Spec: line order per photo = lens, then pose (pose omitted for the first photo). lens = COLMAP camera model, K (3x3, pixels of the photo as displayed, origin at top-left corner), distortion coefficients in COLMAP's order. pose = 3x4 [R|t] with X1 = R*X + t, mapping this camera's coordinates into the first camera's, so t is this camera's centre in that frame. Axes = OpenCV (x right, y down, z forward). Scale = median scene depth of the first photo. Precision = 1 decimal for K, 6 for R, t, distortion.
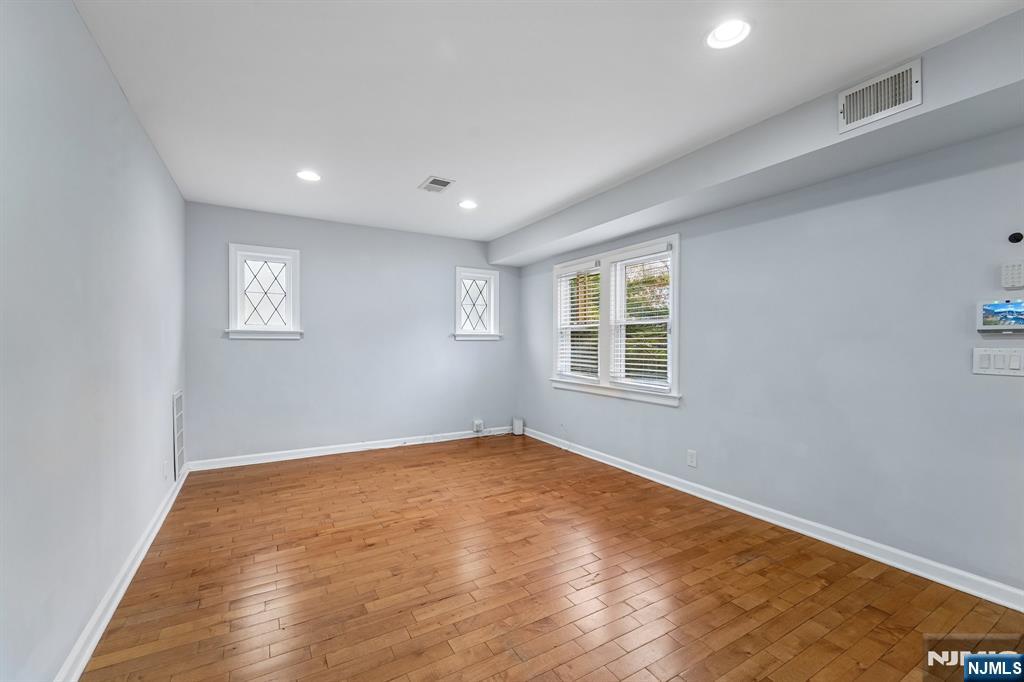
lens RADIAL K [[423.2, 0, 511.0], [0, 423.2, 347.7], [0, 0, 1]] dist [0.000315, -0.000189]
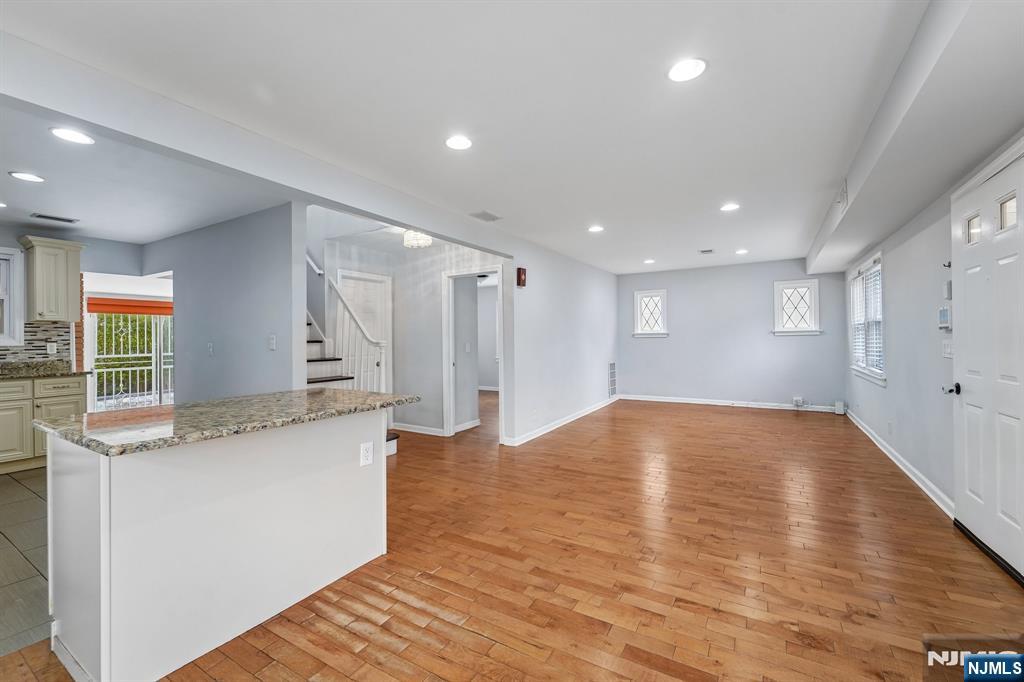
lens RADIAL K [[422.2, 0, 512.0], [0, 422.2, 341.0], [0, 0, 1]] dist [-0.000129, -0.000619]
pose [[0.476936, -0.007294, -0.878908, 0.849439], [0.005643, 0.999970, -0.005236, 0.002686], [0.878920, -0.002462, 0.476963, -0.502461]]
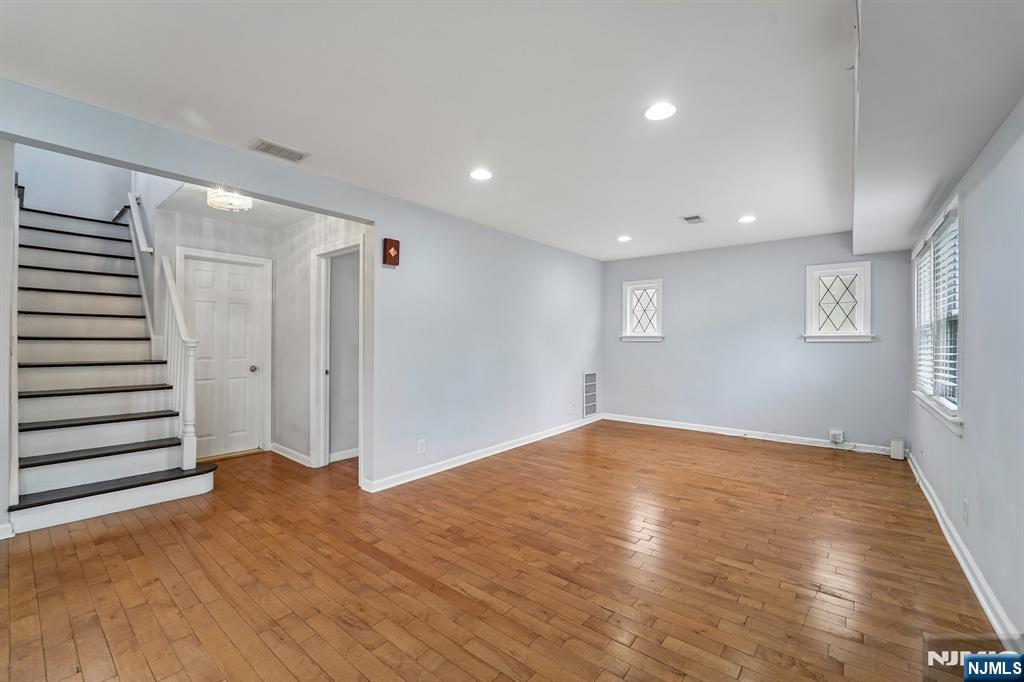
lens RADIAL K [[419.8, 0, 513.9], [0, 419.8, 344.7], [0, 0, 1]] dist [-0.025920, 0.000107]
pose [[0.352890, 0.004809, -0.935652, 0.670198], [-0.013298, 0.999912, 0.000123, -0.003661], [0.935570, 0.012399, 0.352923, 0.053410]]
